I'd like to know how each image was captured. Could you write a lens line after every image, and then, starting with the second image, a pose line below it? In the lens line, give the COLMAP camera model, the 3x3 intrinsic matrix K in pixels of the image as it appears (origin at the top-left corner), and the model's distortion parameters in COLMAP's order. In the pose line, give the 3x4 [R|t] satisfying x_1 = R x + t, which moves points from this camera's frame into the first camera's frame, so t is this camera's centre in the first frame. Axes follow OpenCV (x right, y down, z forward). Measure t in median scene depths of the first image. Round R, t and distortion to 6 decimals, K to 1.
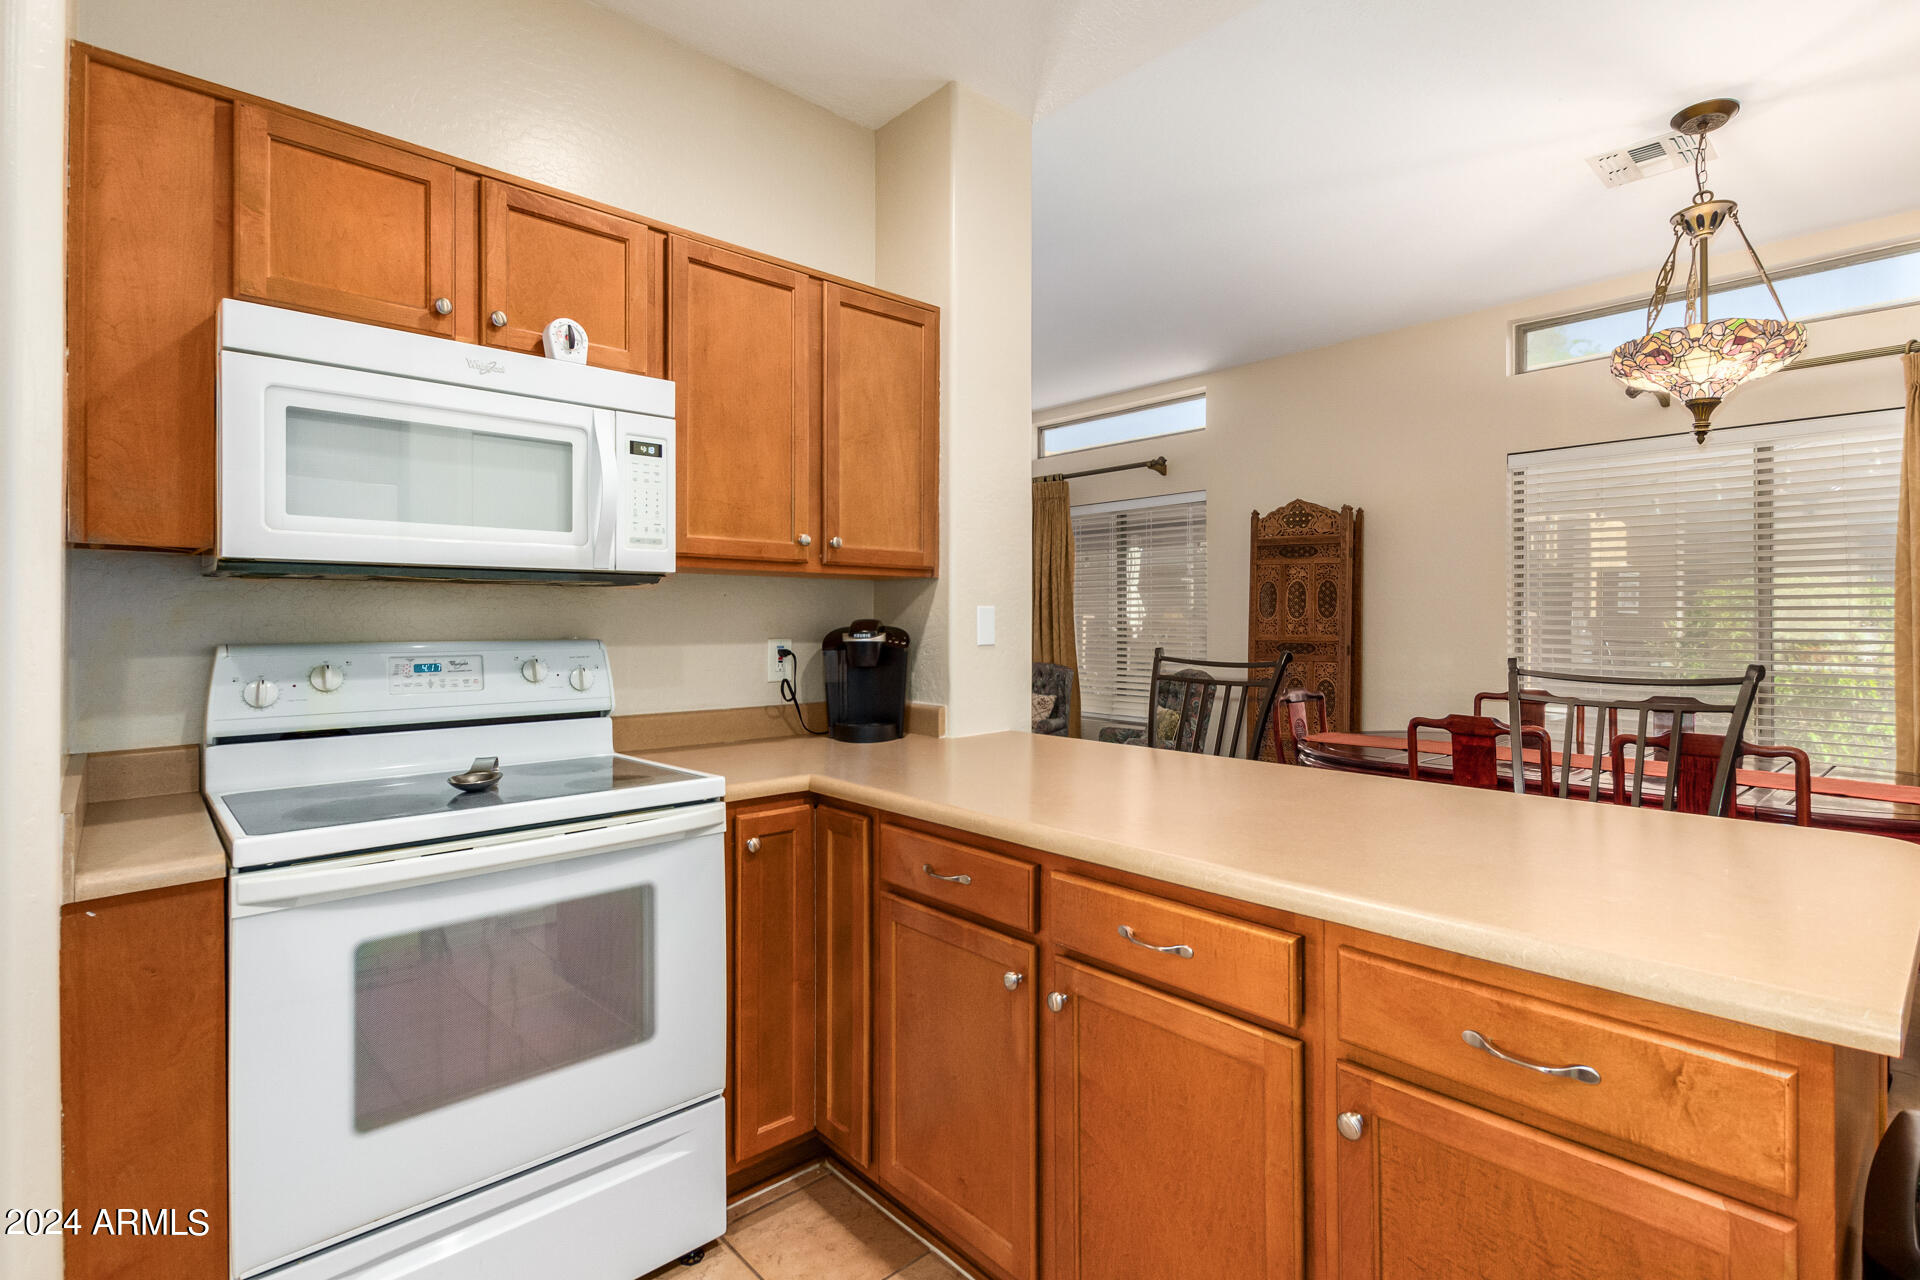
lens RADIAL K [[884.0, 0, 962.5], [0, 884.0, 629.8], [0, 0, 1]] dist [0.007109, -0.000975]
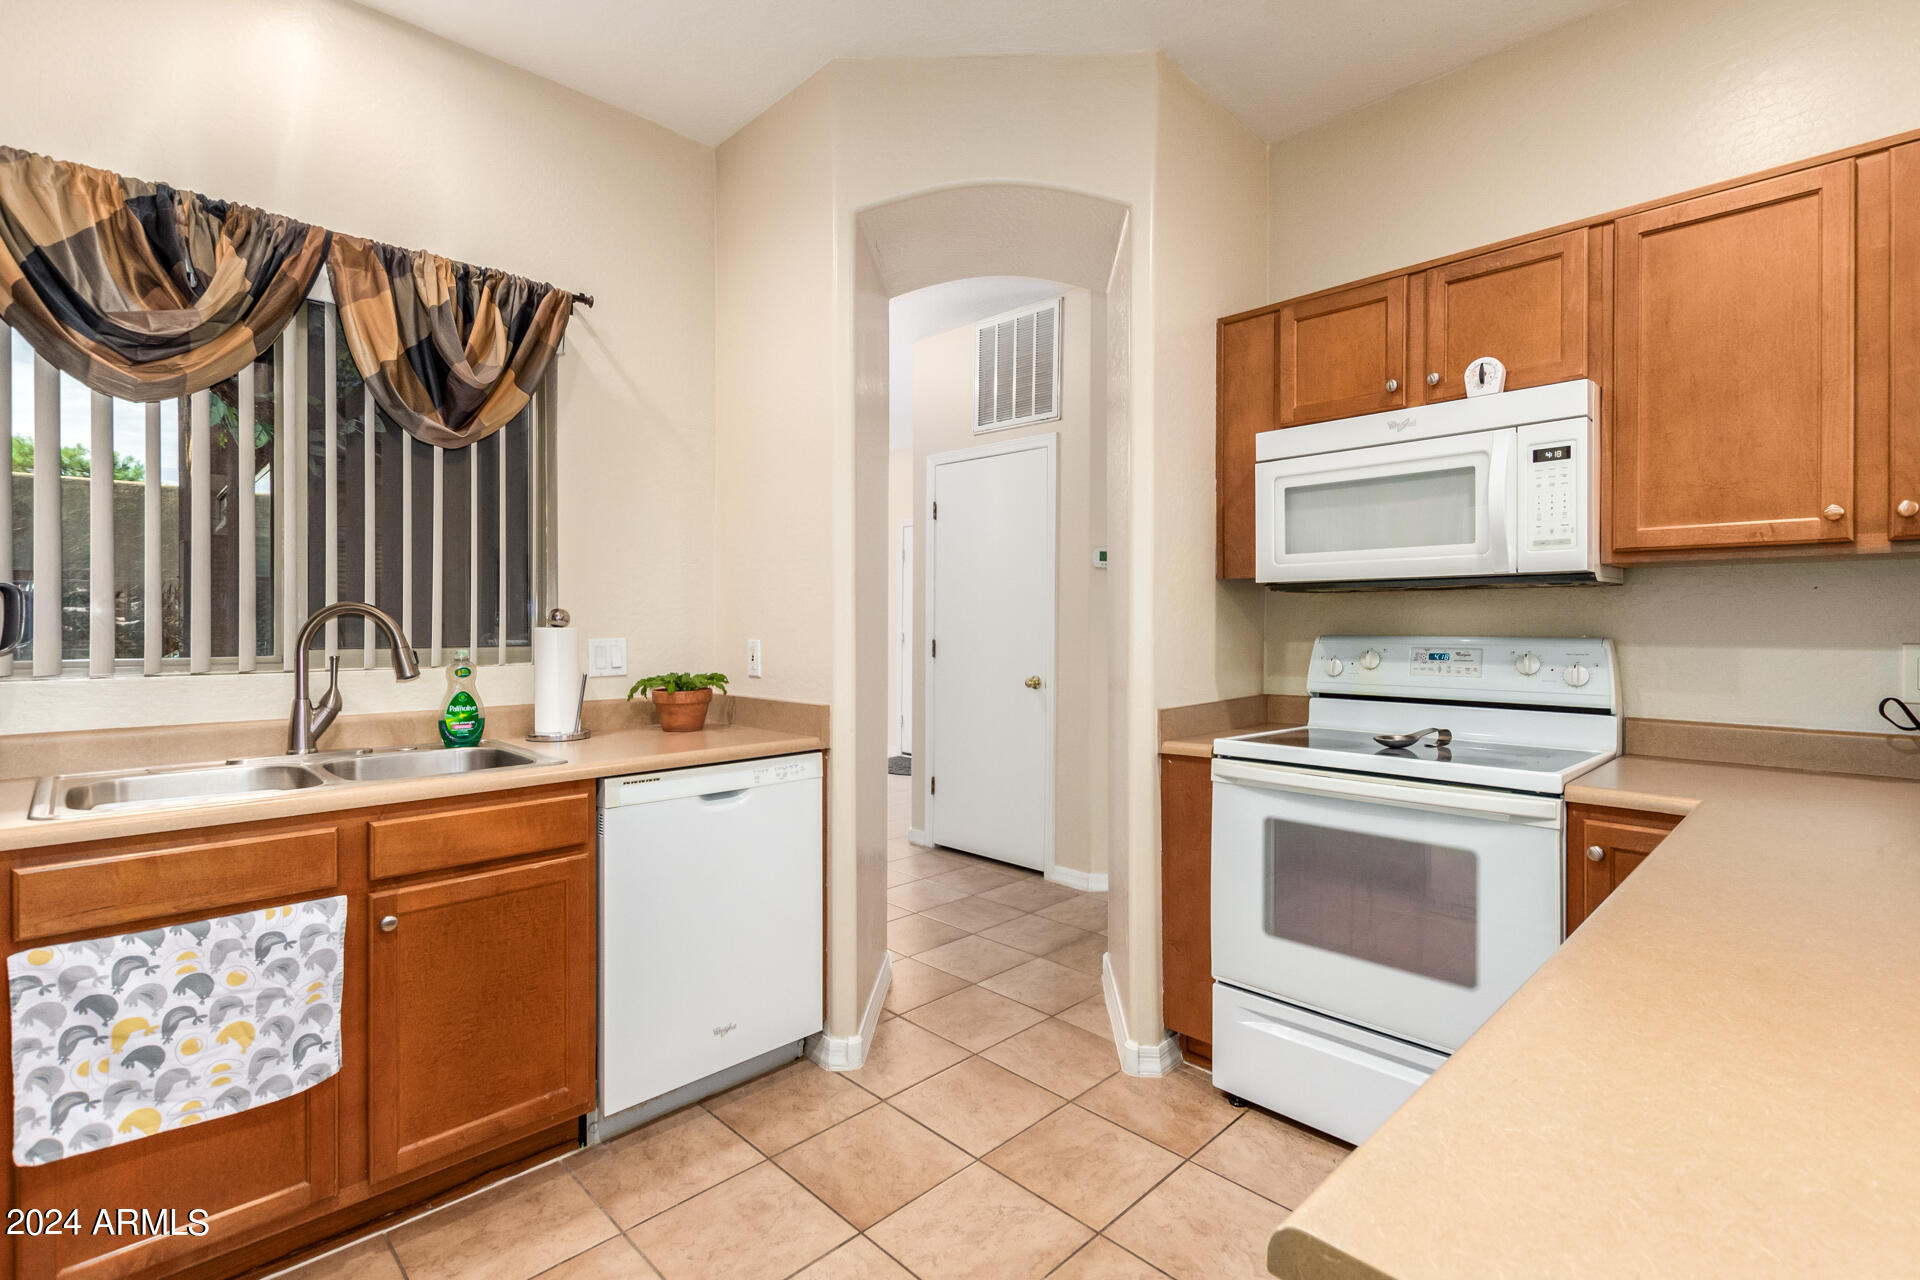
lens RADIAL K [[884.0, 0, 962.5], [0, 884.0, 629.8], [0, 0, 1]] dist [0.007109, -0.000975]
pose [[0.051197, 0.007758, -0.998658, 0.655574], [-0.010411, 0.999920, 0.007234, 0.002388], [0.998634, 0.010027, 0.051273, 0.256138]]
